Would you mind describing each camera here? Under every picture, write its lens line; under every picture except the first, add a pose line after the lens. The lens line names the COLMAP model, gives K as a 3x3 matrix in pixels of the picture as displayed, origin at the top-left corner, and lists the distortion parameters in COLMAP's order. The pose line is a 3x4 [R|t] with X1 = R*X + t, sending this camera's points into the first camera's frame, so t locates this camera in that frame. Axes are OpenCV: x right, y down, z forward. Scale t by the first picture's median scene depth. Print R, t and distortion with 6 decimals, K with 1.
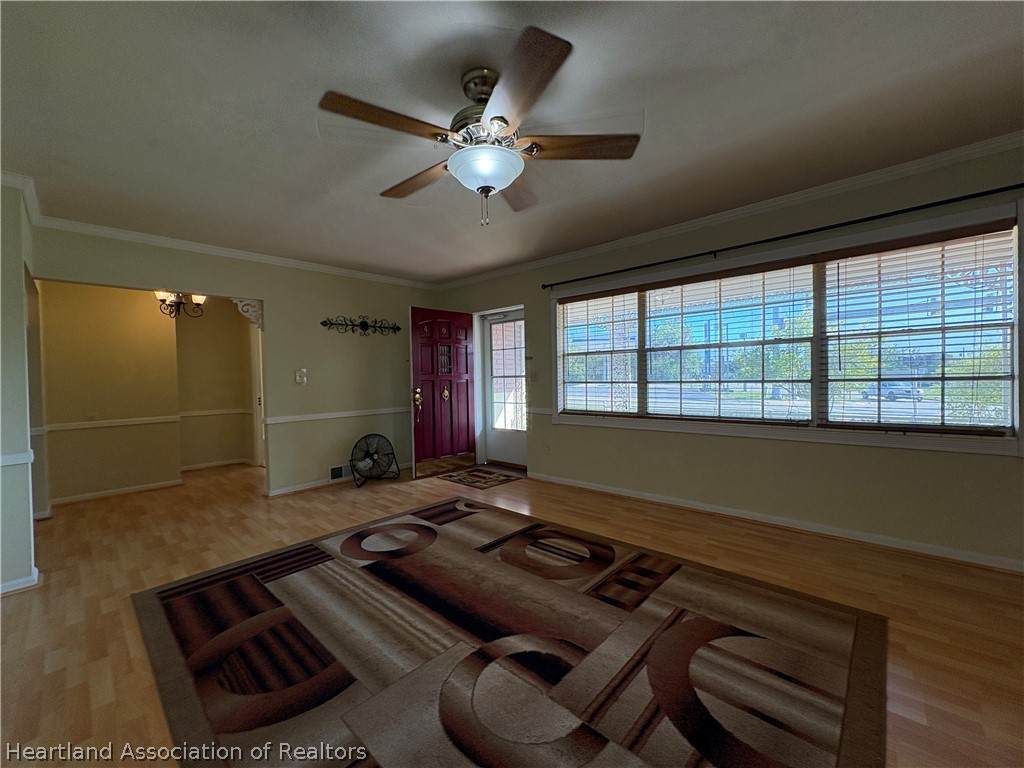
lens RADIAL K [[411.6, 0, 512.1], [0, 411.6, 385.3], [0, 0, 1]] dist [-0.000972, -0.000038]
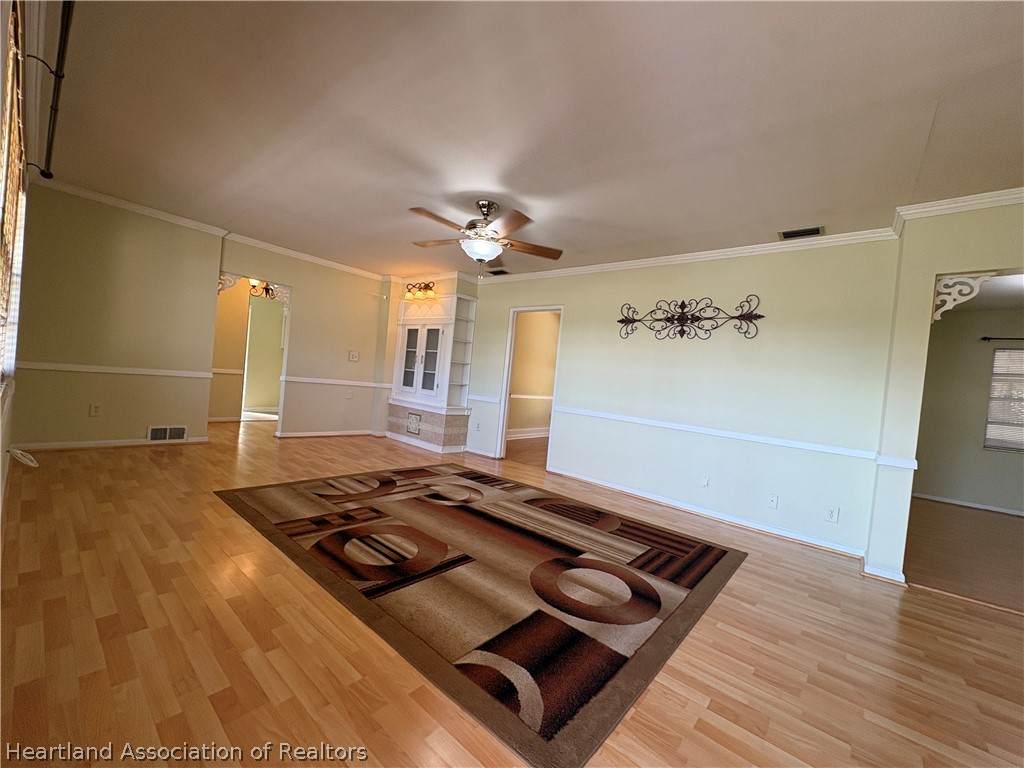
lens RADIAL K [[411.6, 0, 511.8], [0, 411.6, 385.0], [0, 0, 1]] dist [-0.000972, -0.000038]
pose [[-0.996652, -0.070100, -0.042075, -0.110163], [-0.071590, 0.996819, 0.035015, 0.006203], [0.039487, 0.037910, -0.998501, 1.947756]]
